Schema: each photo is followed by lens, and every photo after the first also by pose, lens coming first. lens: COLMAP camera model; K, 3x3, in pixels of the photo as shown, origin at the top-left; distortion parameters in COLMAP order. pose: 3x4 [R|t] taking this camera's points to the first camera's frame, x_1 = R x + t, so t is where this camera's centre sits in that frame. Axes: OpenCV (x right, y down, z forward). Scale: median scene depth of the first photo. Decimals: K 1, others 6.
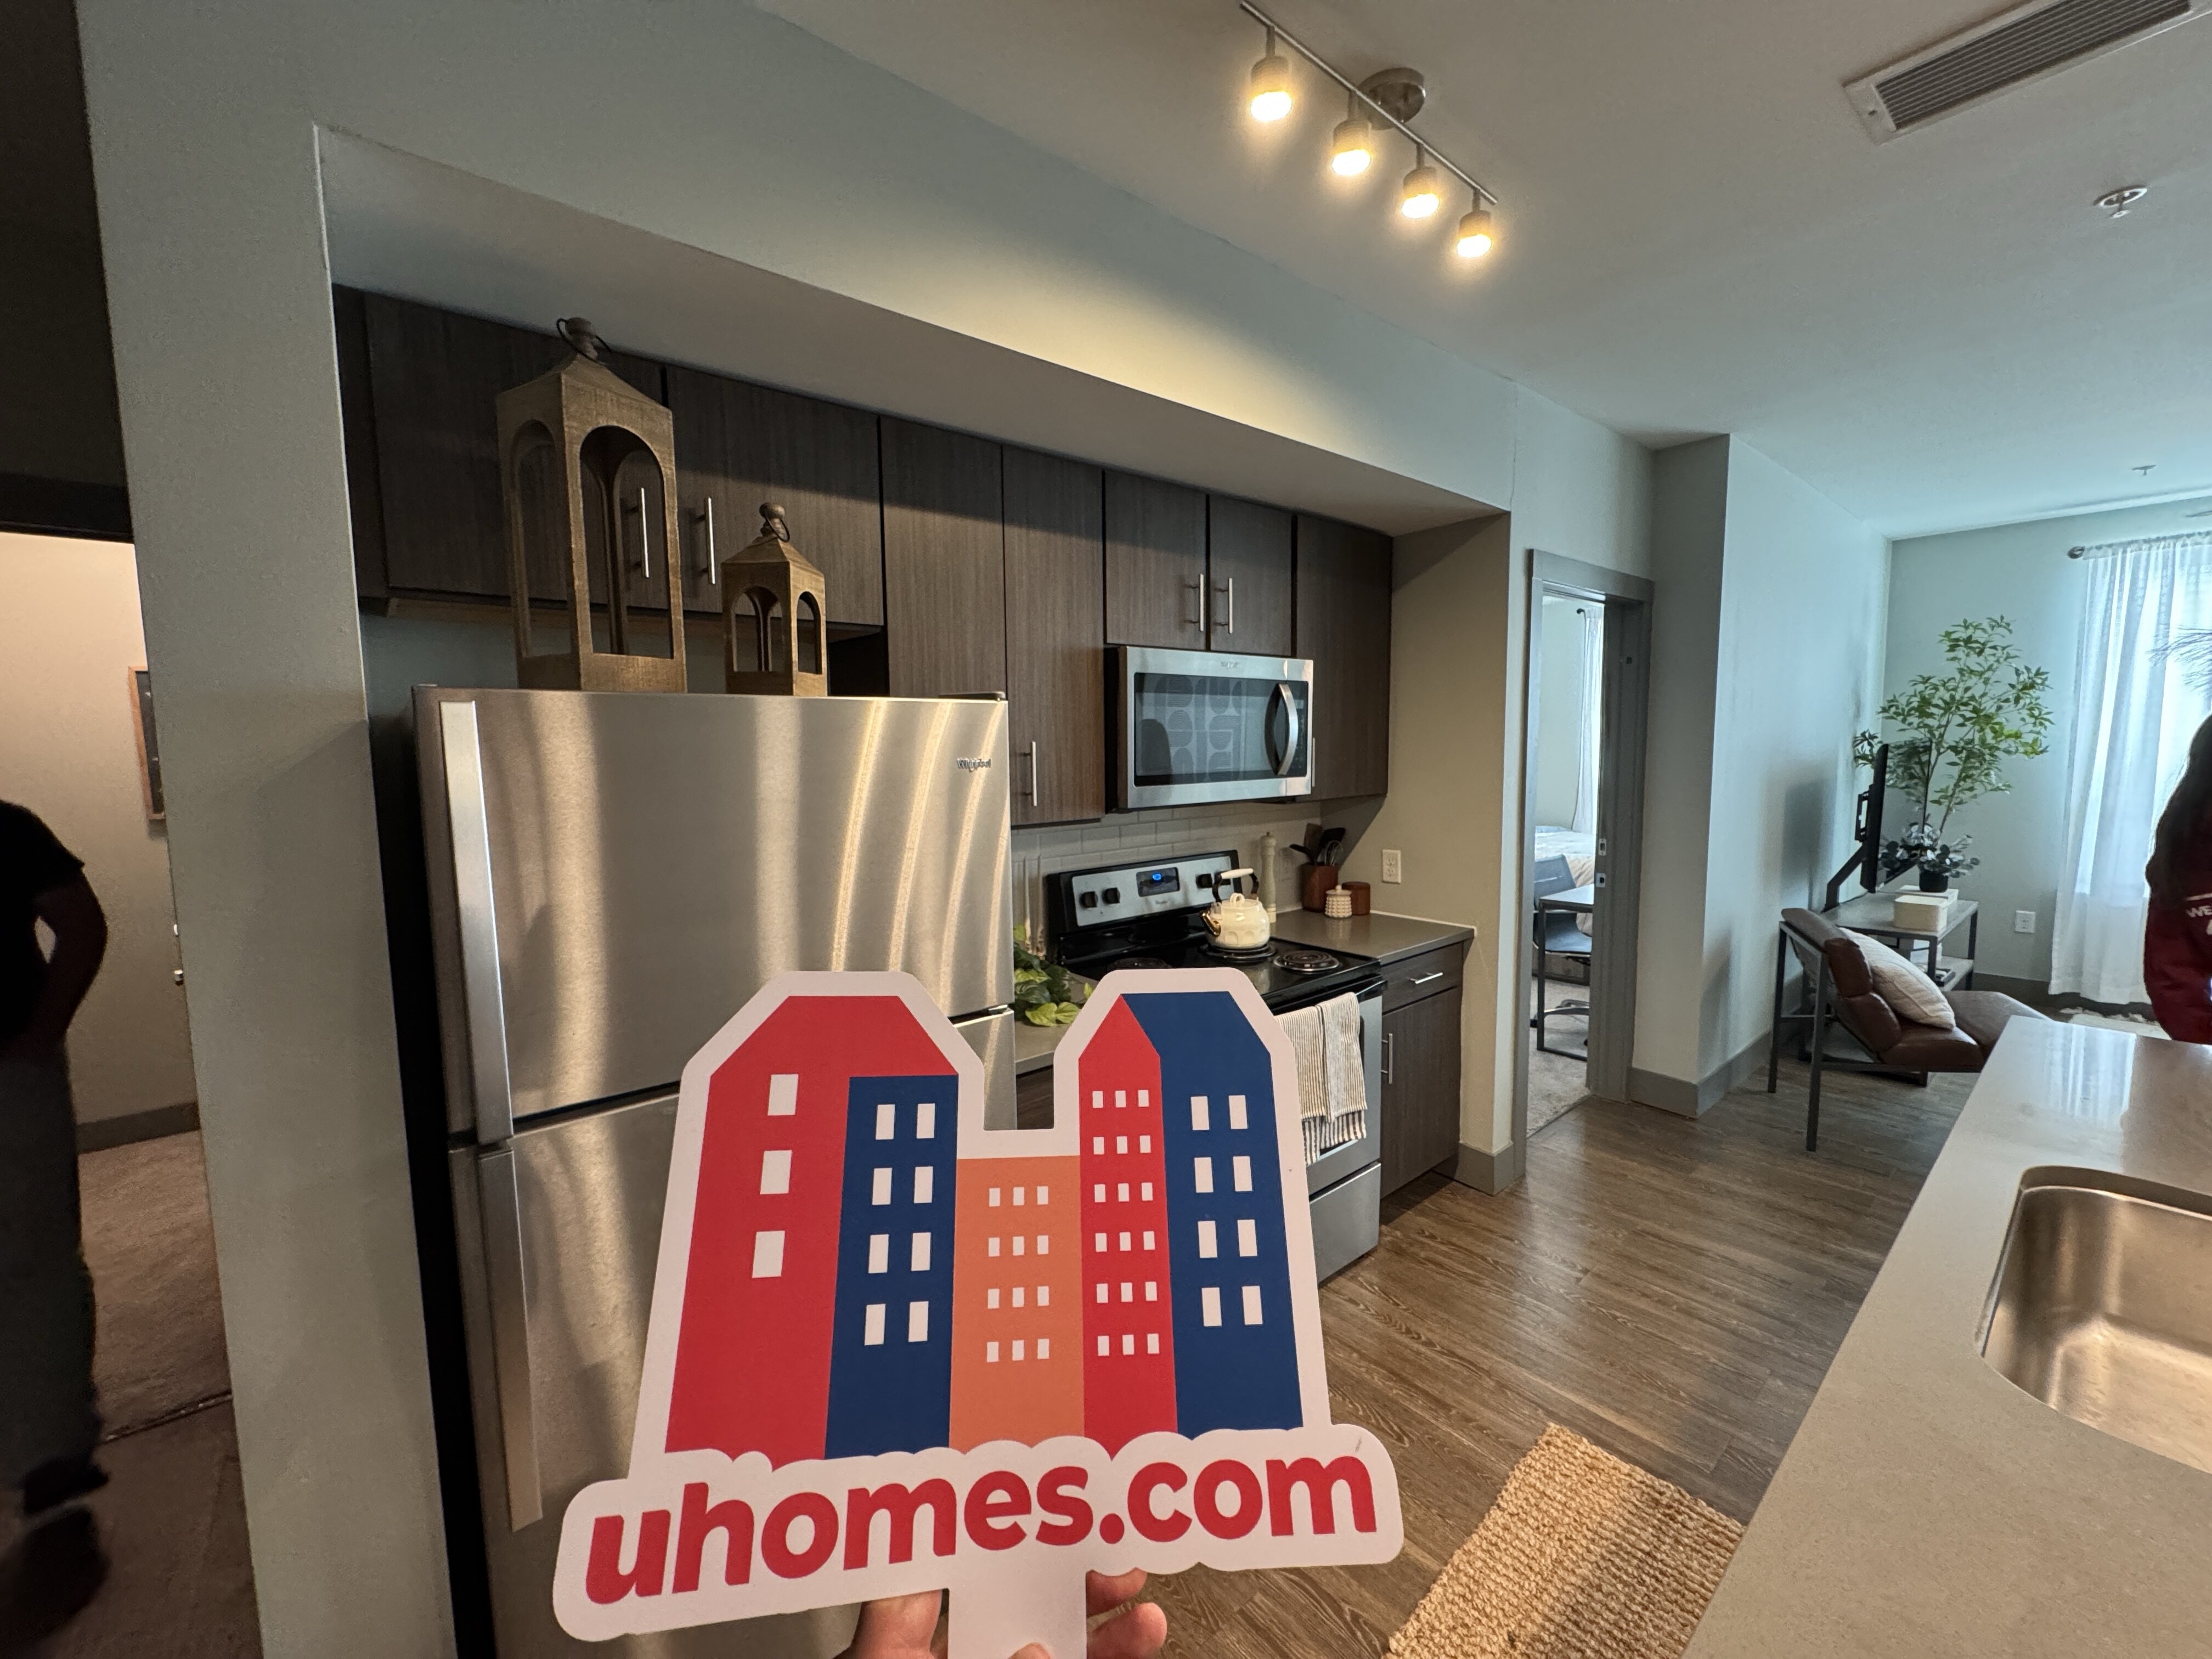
lens RADIAL K [[889.5, 0, 1101.5], [0, 889.5, 823.9], [0, 0, 1]] dist [0.000810, 0.000174]
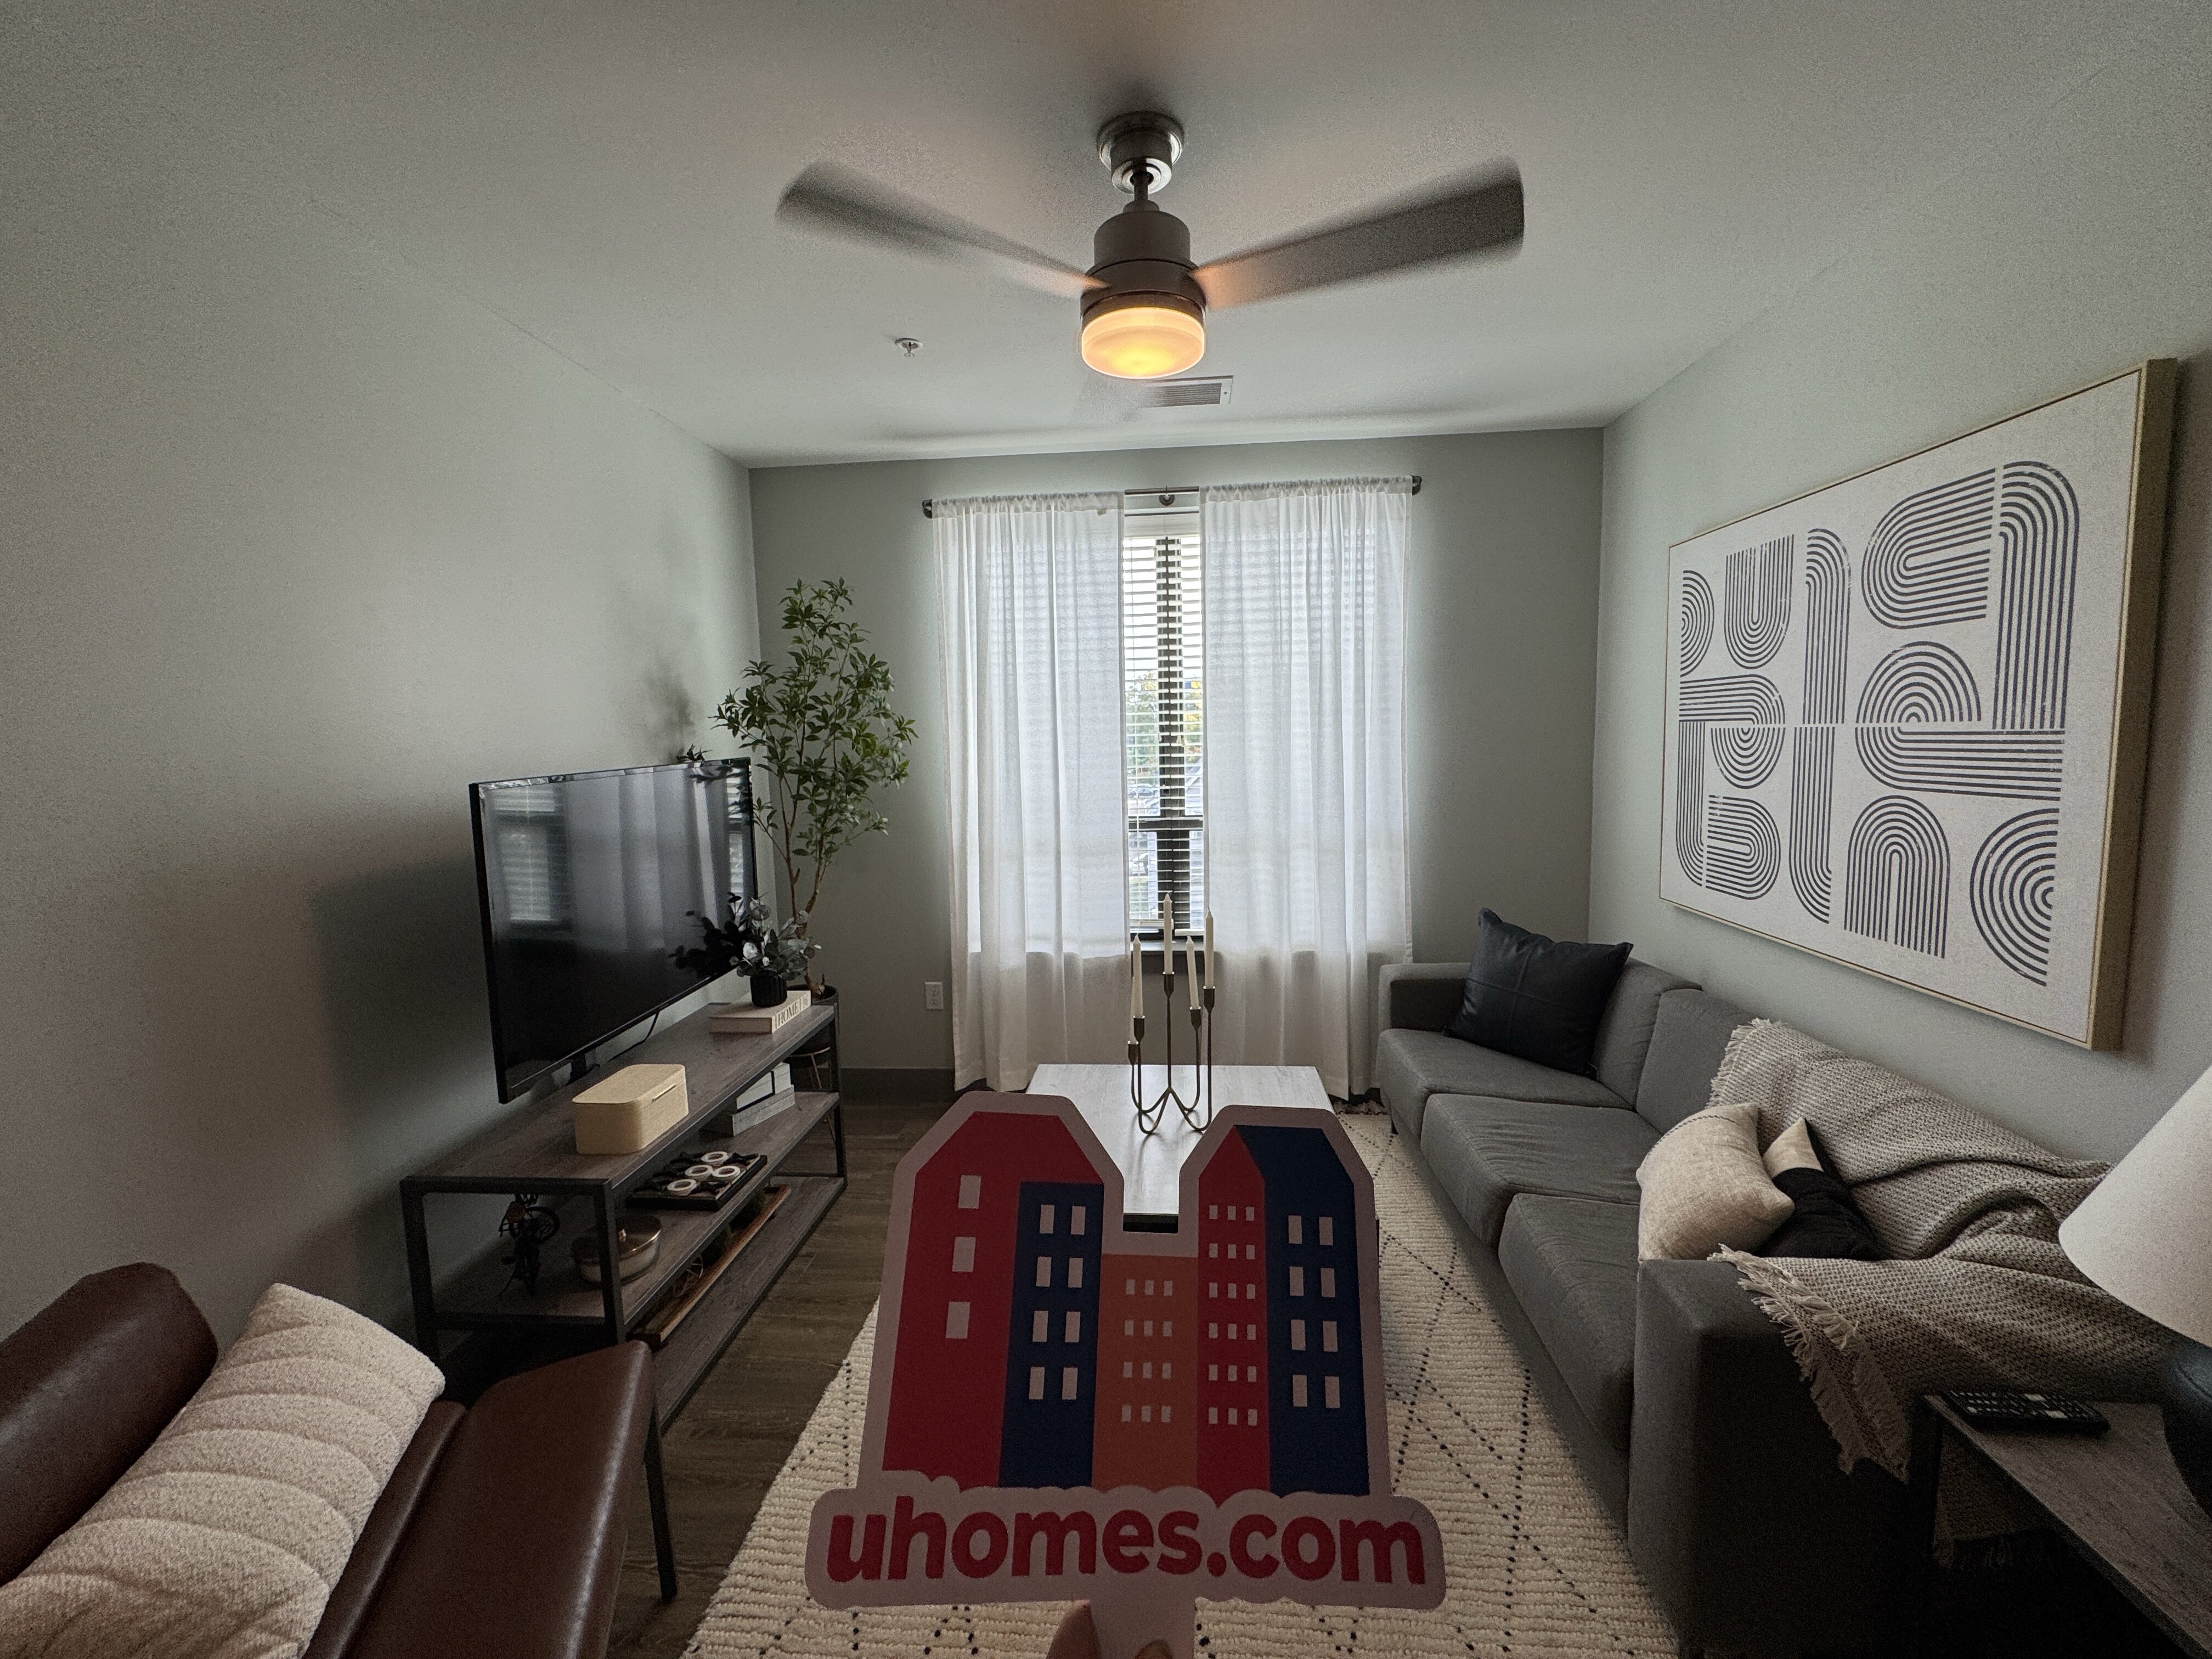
lens RADIAL K [[889.5, 0, 1101.5], [0, 889.5, 823.9], [0, 0, 1]] dist [0.000810, 0.000174]
pose [[0.706800, -0.075206, 0.703404, 0.661222], [0.083332, 0.996261, 0.022784, -0.044471], [-0.702488, 0.042512, 0.710425, 0.380168]]
